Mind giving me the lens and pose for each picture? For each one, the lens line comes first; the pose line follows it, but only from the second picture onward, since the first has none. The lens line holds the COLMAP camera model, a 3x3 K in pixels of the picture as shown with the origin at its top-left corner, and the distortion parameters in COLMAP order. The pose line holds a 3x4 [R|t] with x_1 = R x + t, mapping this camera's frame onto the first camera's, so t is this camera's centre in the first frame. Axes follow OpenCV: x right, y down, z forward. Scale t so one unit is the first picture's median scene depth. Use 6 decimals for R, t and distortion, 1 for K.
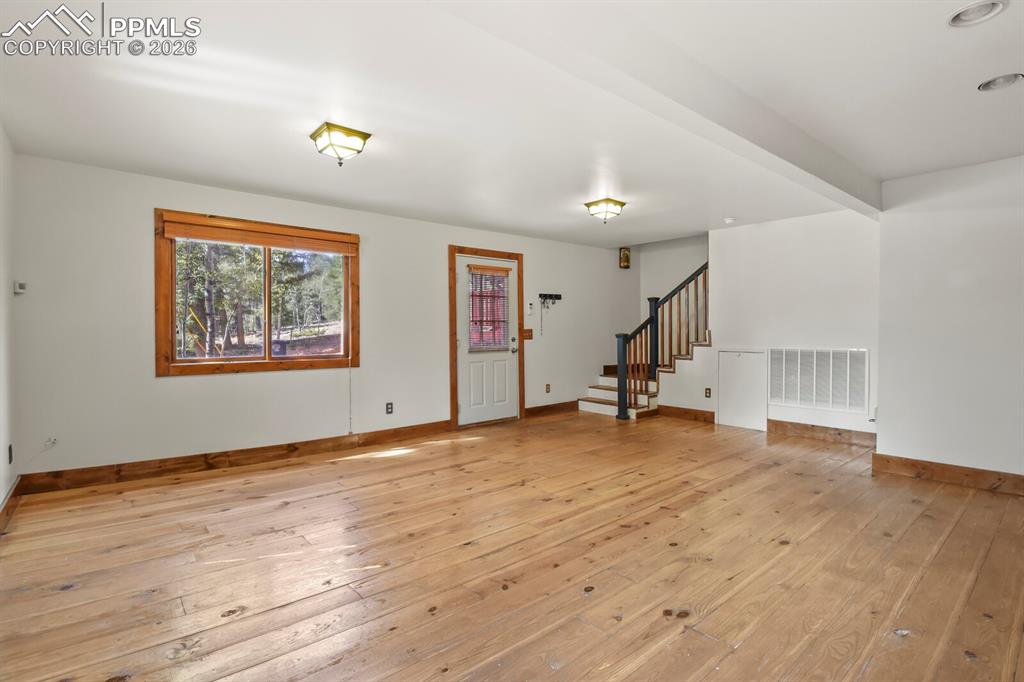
lens RADIAL K [[497.0, 0, 517.7], [0, 497.0, 336.0], [0, 0, 1]] dist [-0.002315, -0.007417]
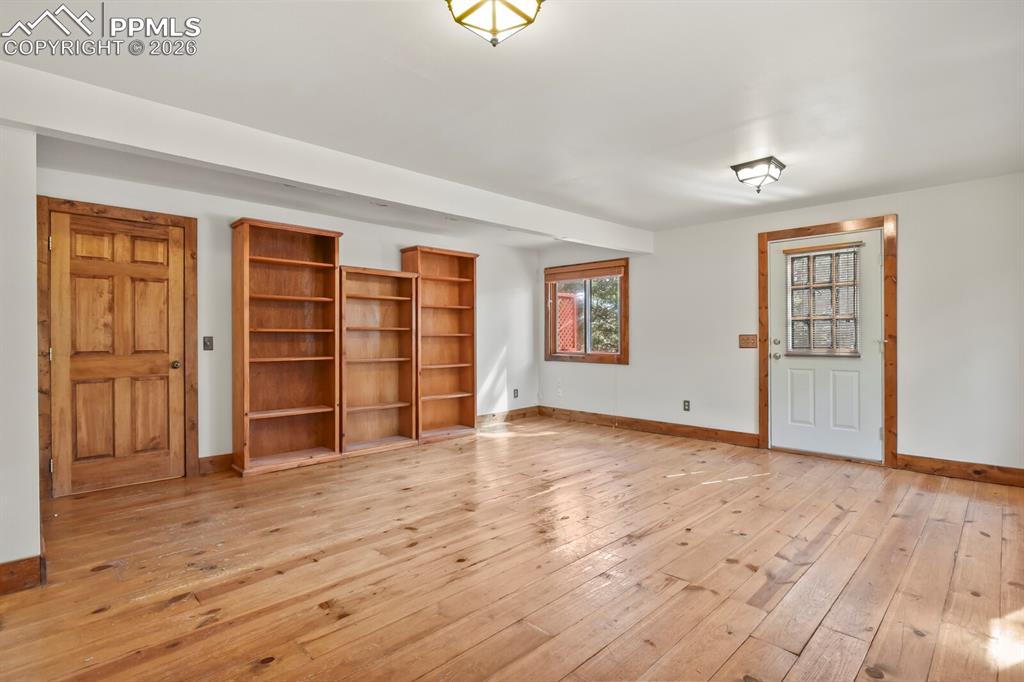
lens RADIAL K [[497.0, 0, 517.7], [0, 497.0, 336.0], [0, 0, 1]] dist [-0.002315, -0.007417]
pose [[-0.996870, 0.003567, -0.078983, 0.244249], [0.003061, 0.999974, 0.006519, -0.017285], [0.079004, 0.006257, -0.996855, 1.772158]]
